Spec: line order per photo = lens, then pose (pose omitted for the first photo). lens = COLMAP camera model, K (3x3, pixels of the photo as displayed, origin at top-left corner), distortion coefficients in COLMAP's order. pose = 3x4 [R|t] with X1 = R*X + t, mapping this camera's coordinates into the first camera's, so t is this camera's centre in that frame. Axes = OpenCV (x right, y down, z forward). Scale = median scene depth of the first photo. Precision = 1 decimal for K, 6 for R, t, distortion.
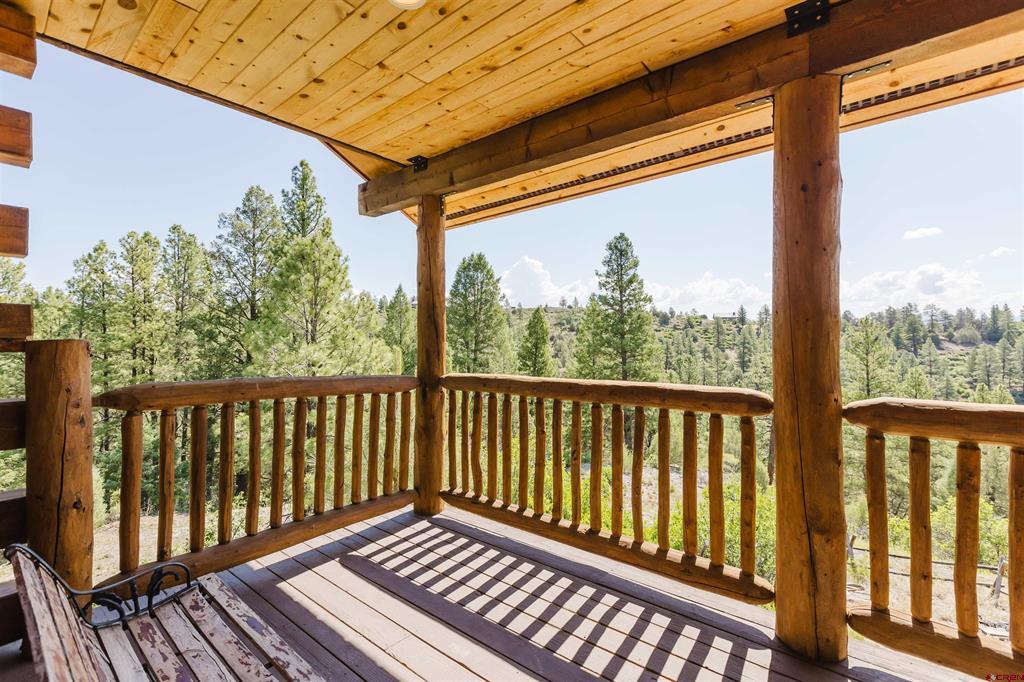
lens RADIAL K [[457.8, 0, 505.8], [0, 457.8, 345.0], [0, 0, 1]] dist [0.000217, -0.000367]
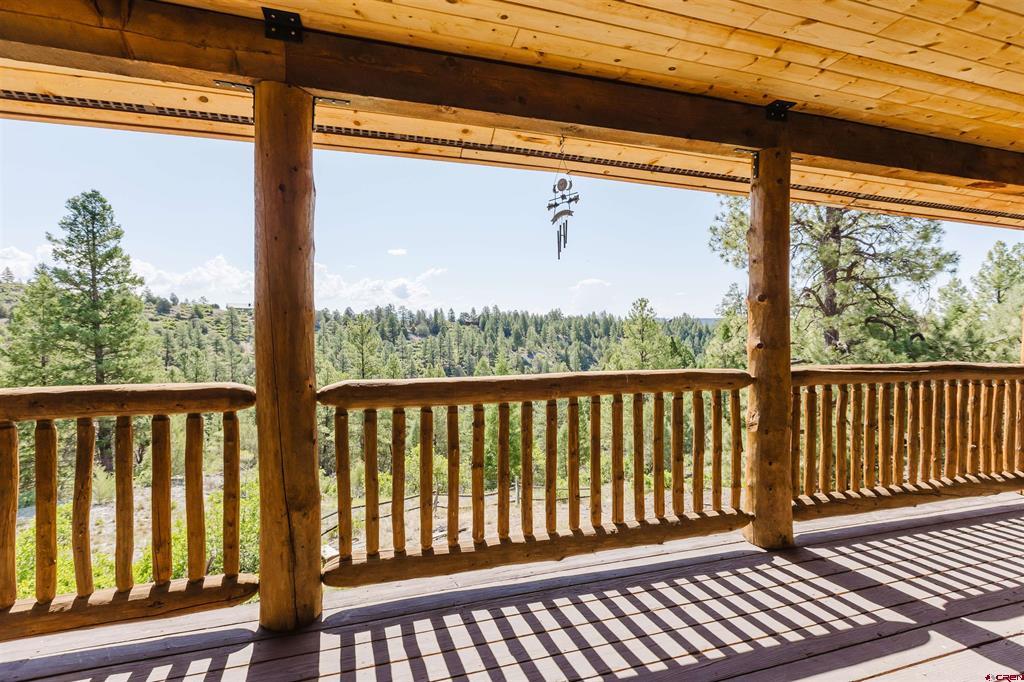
lens RADIAL K [[457.4, 0, 512.4], [0, 457.4, 335.5], [0, 0, 1]] dist [0.002070, 0.000011]
pose [[0.554102, -0.000770, 0.832448, 0.003110], [0.003219, 0.999994, -0.001217, 0.000027], [-0.832442, 0.003354, 0.554102, -0.001144]]
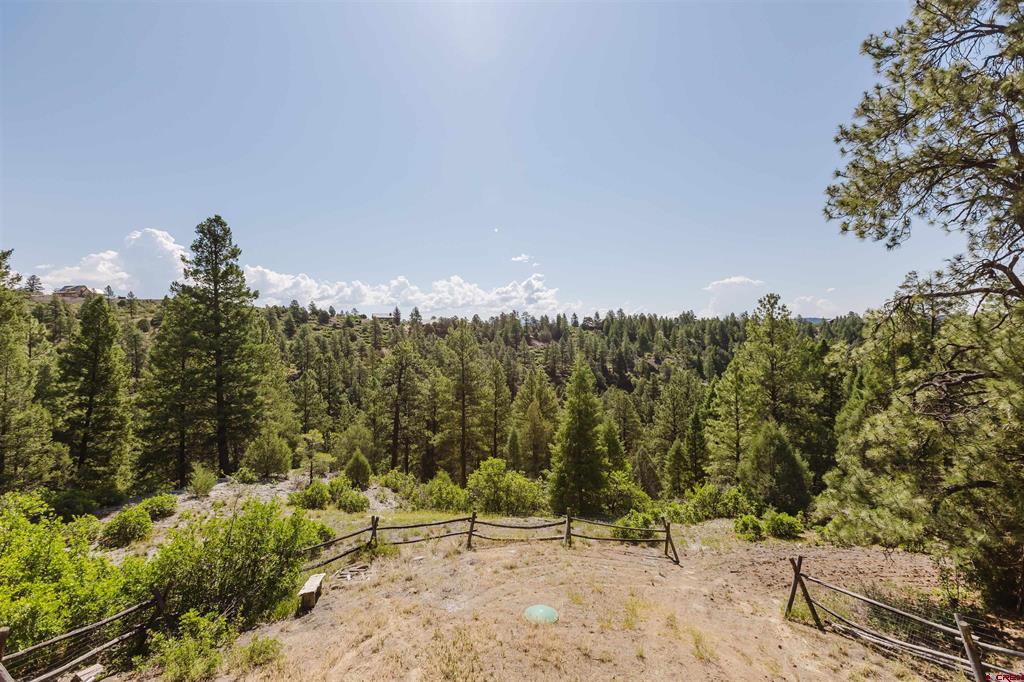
lens RADIAL K [[461.5, 0, 509.5], [0, 461.5, 330.4], [0, 0, 1]] dist [0.000757, 0.000331]
pose [[0.761302, 0.007625, 0.648353, 0.109491], [0.011723, 0.999606, -0.025522, 0.000767], [-0.648292, 0.027031, 0.760912, -0.016011]]
